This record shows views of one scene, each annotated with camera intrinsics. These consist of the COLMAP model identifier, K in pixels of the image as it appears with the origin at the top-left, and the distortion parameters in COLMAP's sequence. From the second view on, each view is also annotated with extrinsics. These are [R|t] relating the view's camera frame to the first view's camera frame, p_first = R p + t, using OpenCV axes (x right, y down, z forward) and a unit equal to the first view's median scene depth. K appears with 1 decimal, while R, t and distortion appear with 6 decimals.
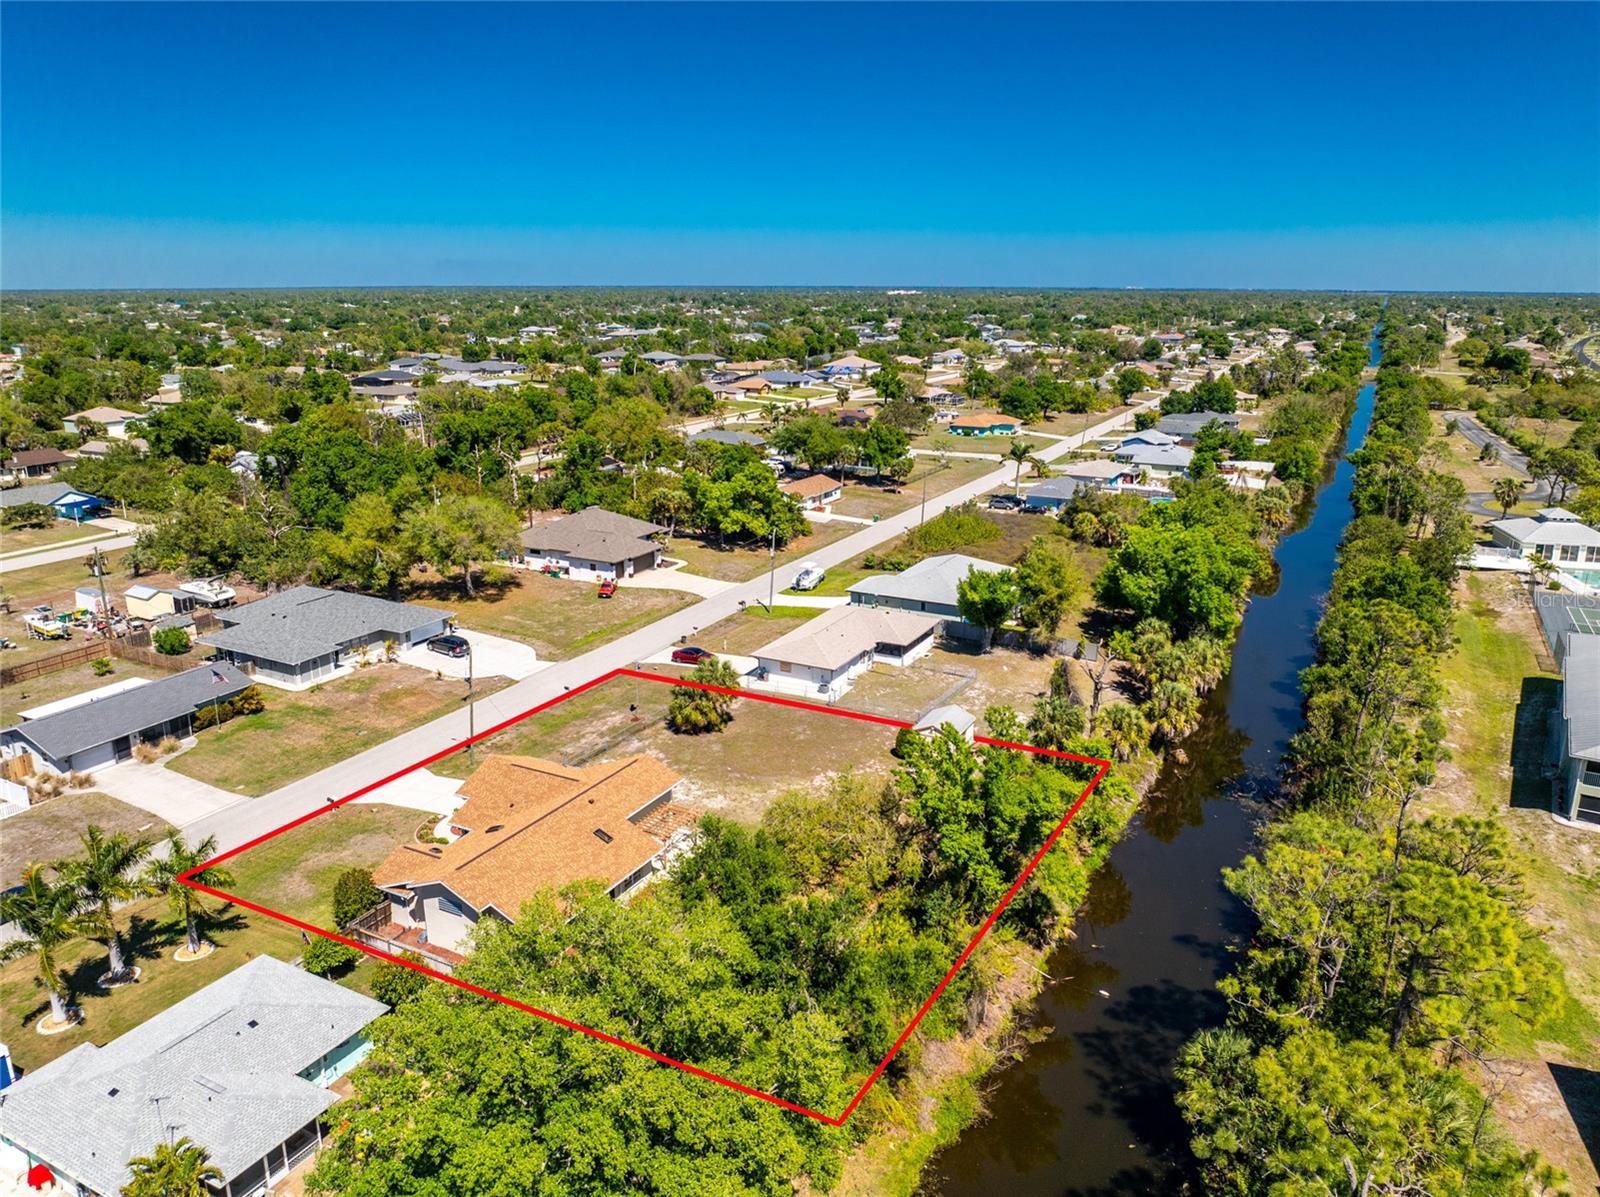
lens RADIAL K [[1117.4, 0, 804.7], [0, 1117.4, 593.6], [0, 0, 1]] dist [-0.040755, 0.002537]
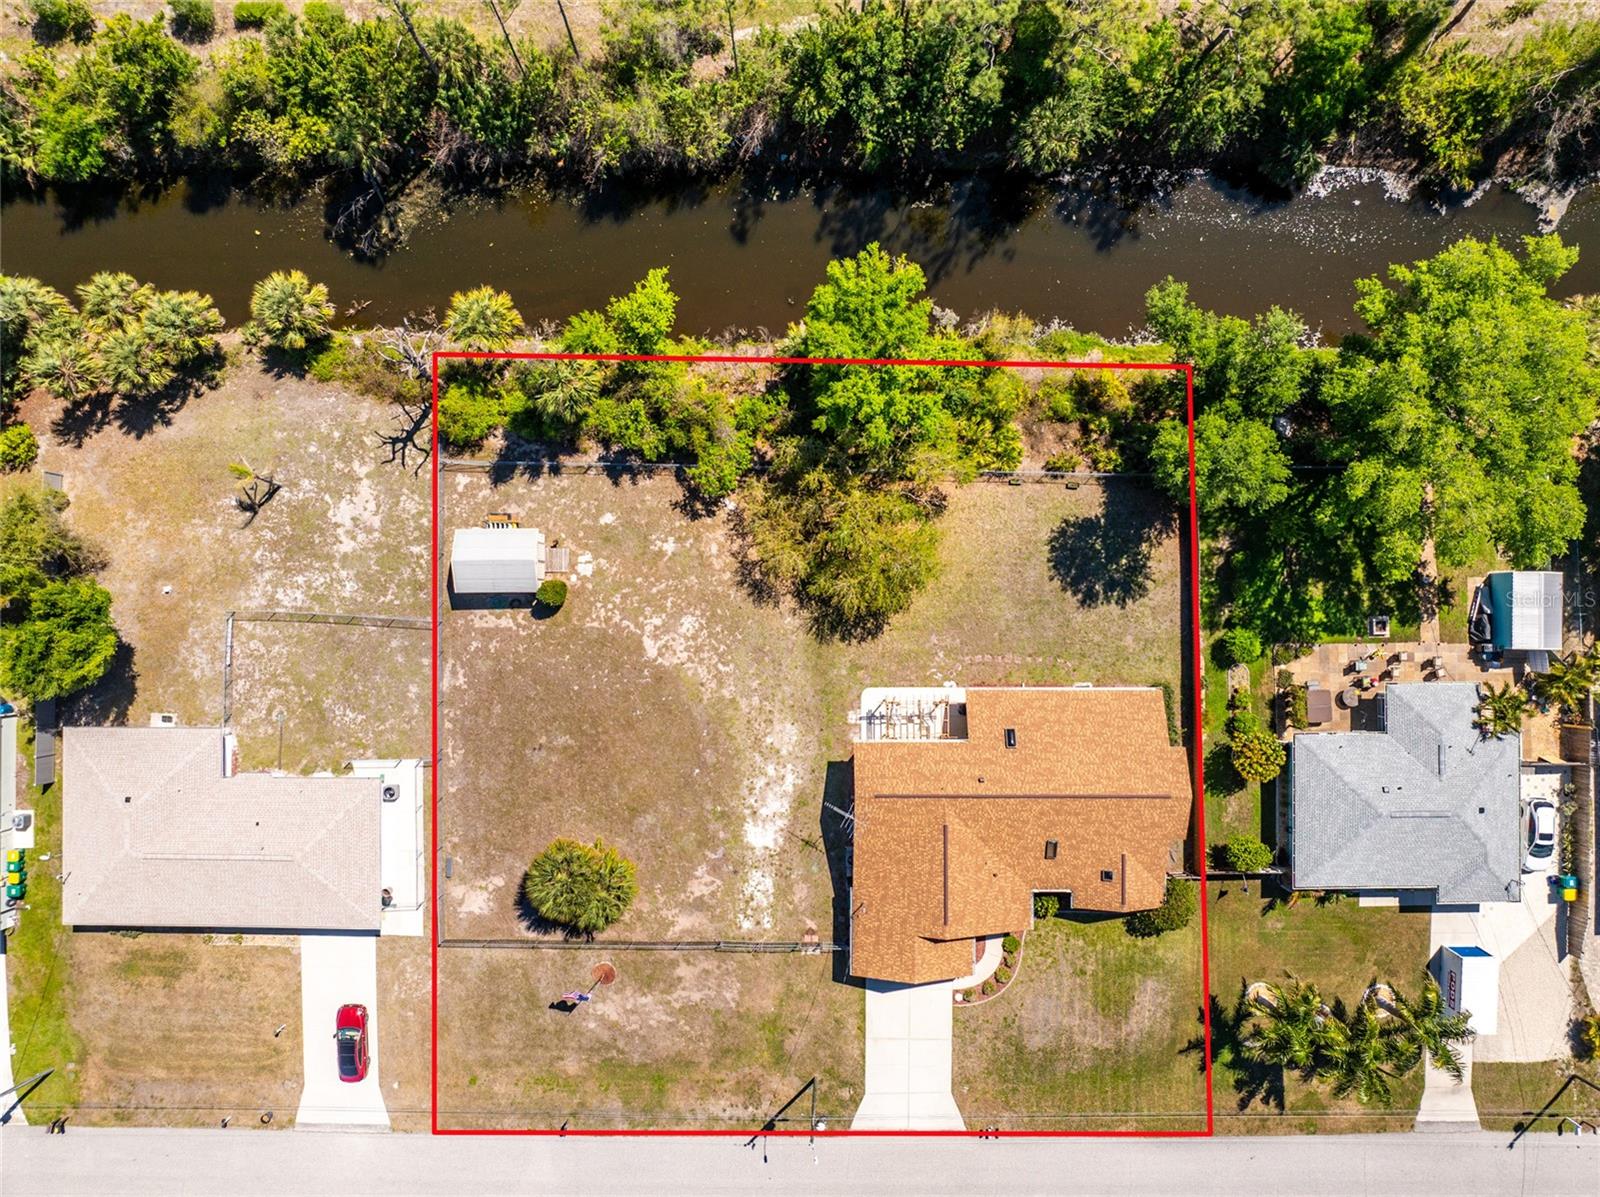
lens RADIAL K [[1135.9, 0, 804.0], [0, 1135.9, 592.3], [0, 0, 1]] dist [-0.038568, 0.004315]
pose [[-0.461283, -0.887123, 0.015201, -0.000731], [0.235299, -0.105796, 0.966148, -0.423840], [-0.855483, 0.449245, 0.257541, 0.468430]]
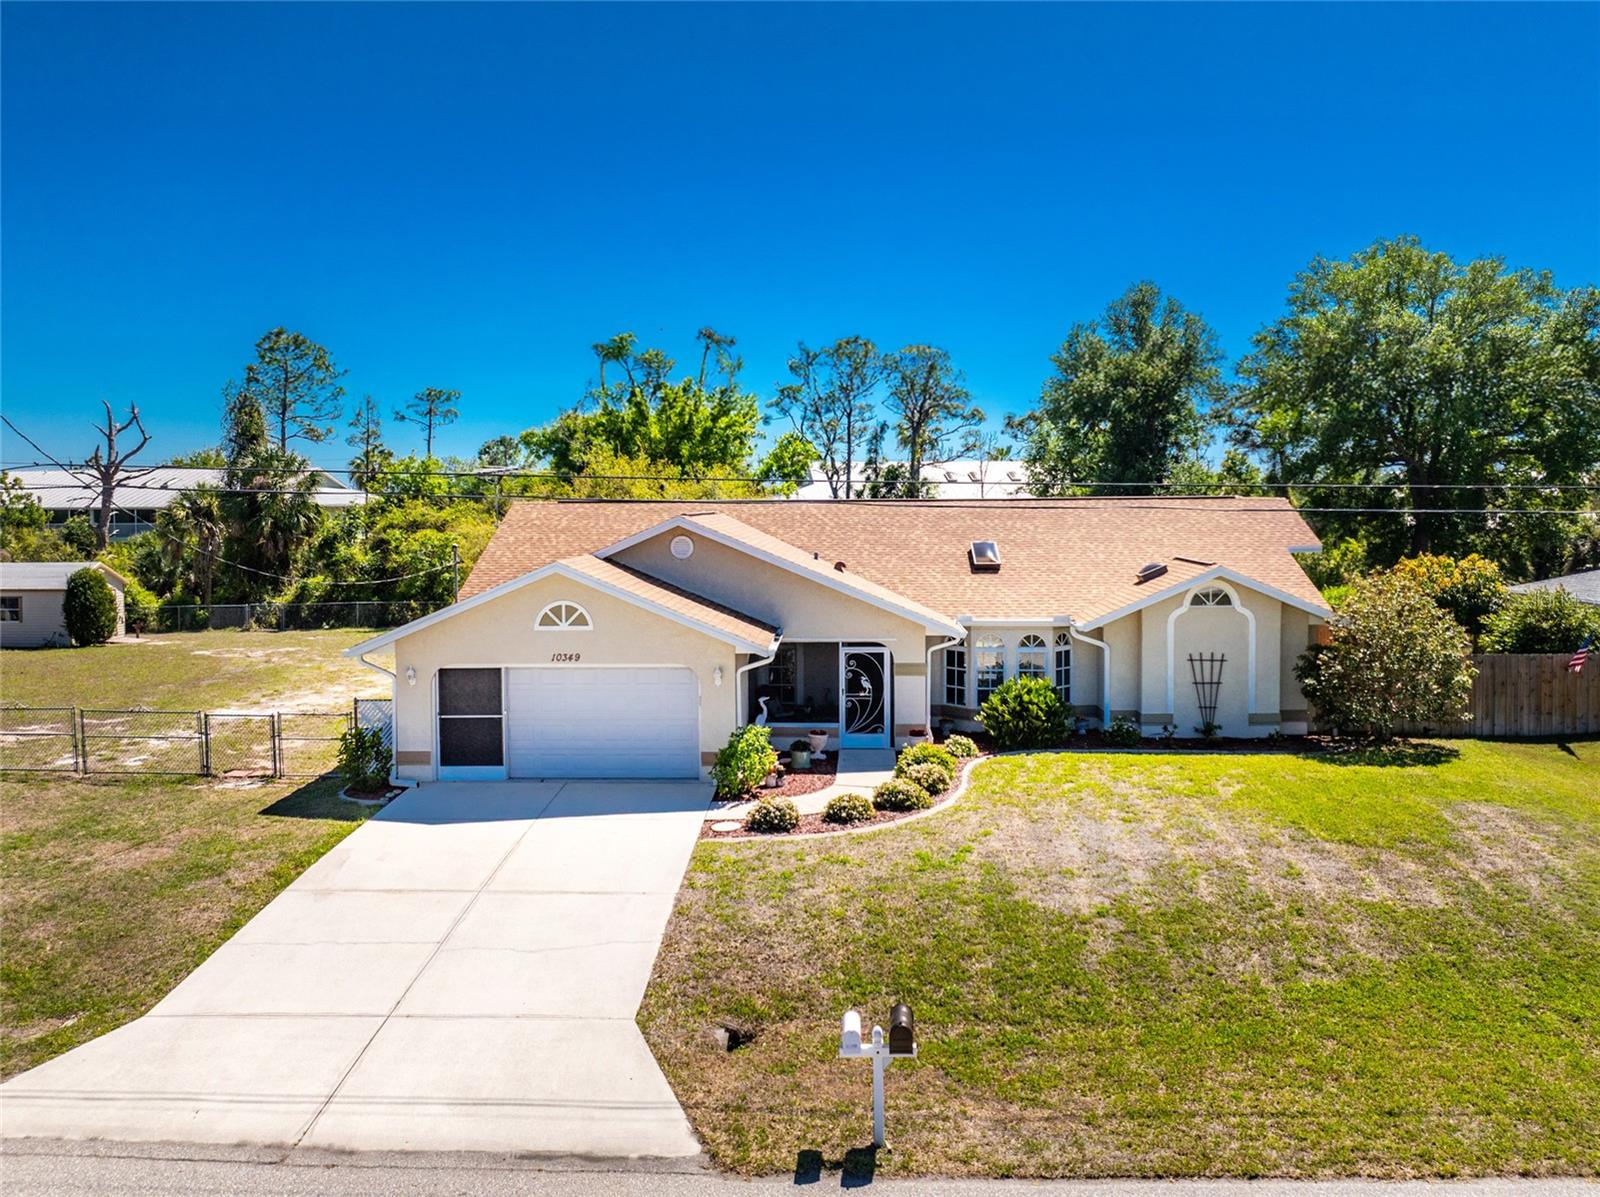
lens RADIAL K [[1307.6, 0, 807.0], [0, 1307.6, 595.4], [0, 0, 1]] dist [-0.002755, -0.077744]
pose [[-0.429005, -0.062405, 0.901144, -0.361632], [0.241717, 0.953299, 0.181091, 0.073865], [-0.870361, 0.295511, -0.393886, 0.689212]]
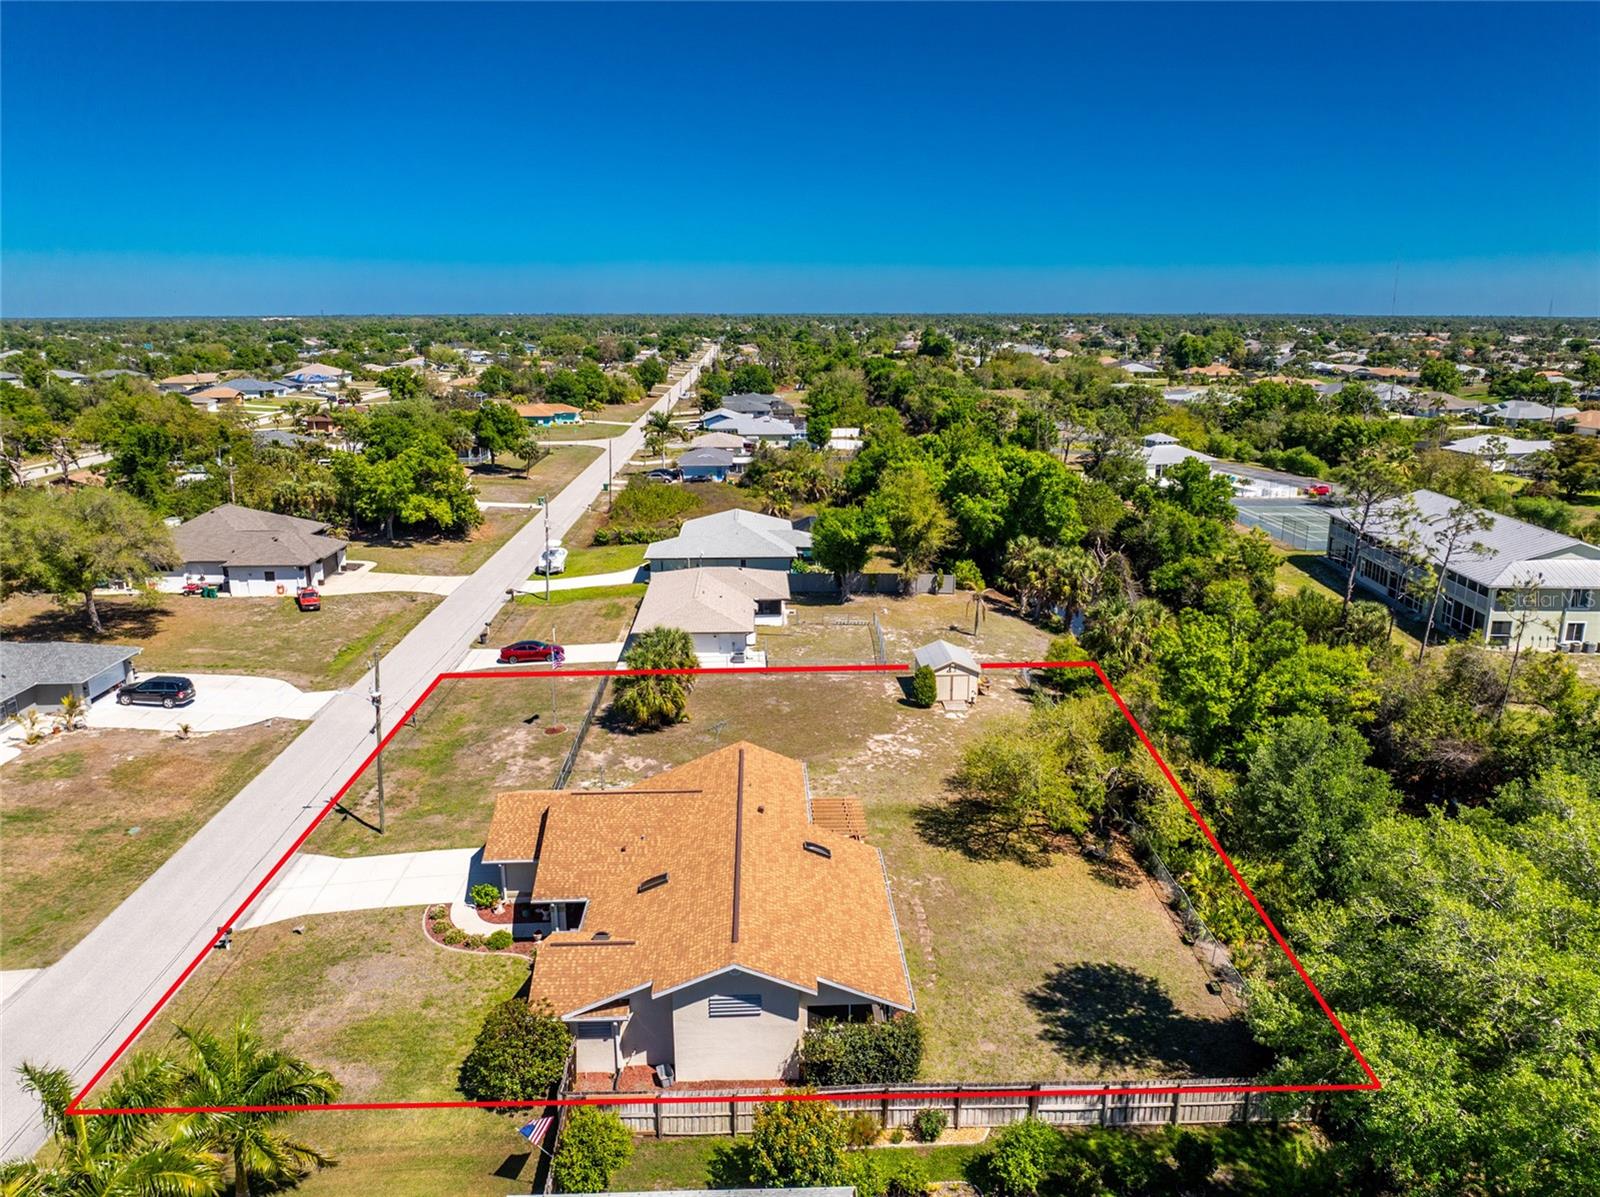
lens RADIAL K [[1117.7, 0, 810.1], [0, 1117.7, 598.5], [0, 0, 1]] dist [-0.040700, 0.000457]
pose [[0.865013, -0.125778, 0.485728, -0.275706], [0.133791, 0.990840, 0.018312, 0.029087], [-0.483582, 0.049146, 0.873918, 0.221960]]
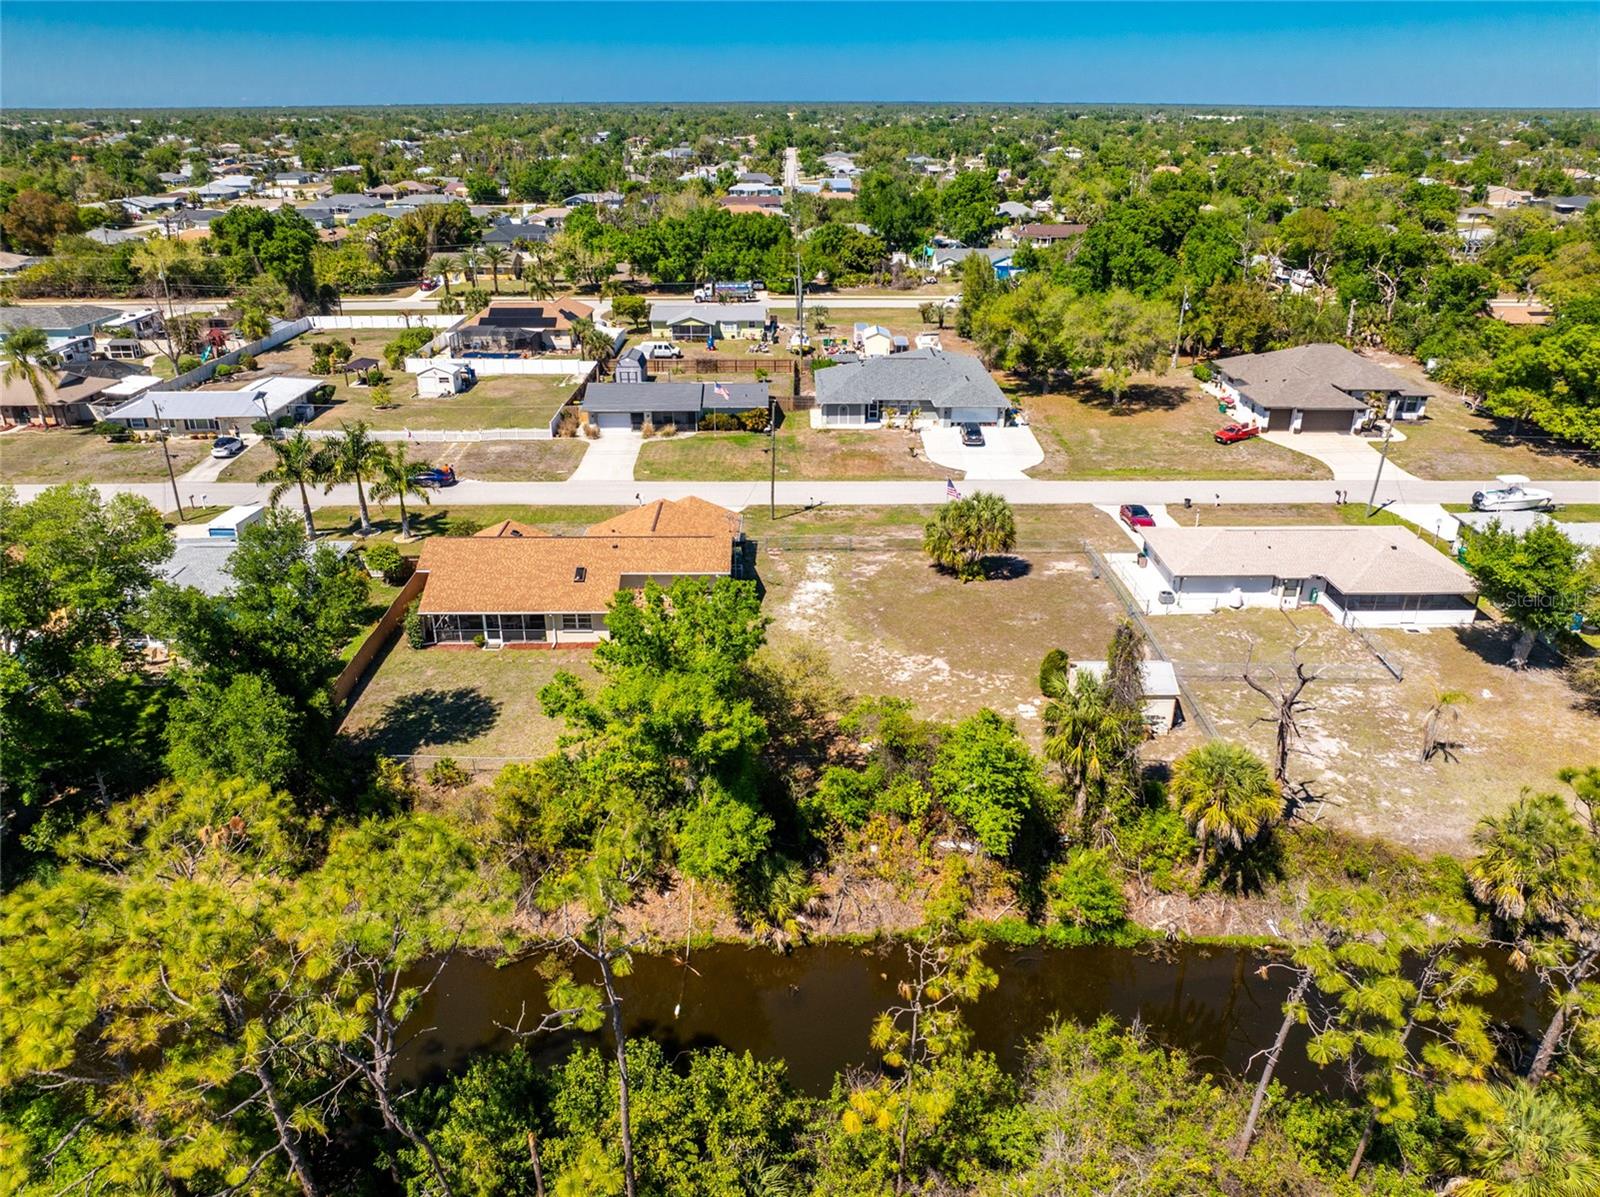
lens RADIAL K [[1117.4, 0, 804.7], [0, 1117.4, 593.6], [0, 0, 1]] dist [-0.040755, 0.002537]
pose [[0.472777, 0.355067, -0.806479, 0.409455], [-0.232395, 0.933064, 0.274562, -0.050868], [0.849985, 0.057615, 0.523647, 0.358187]]
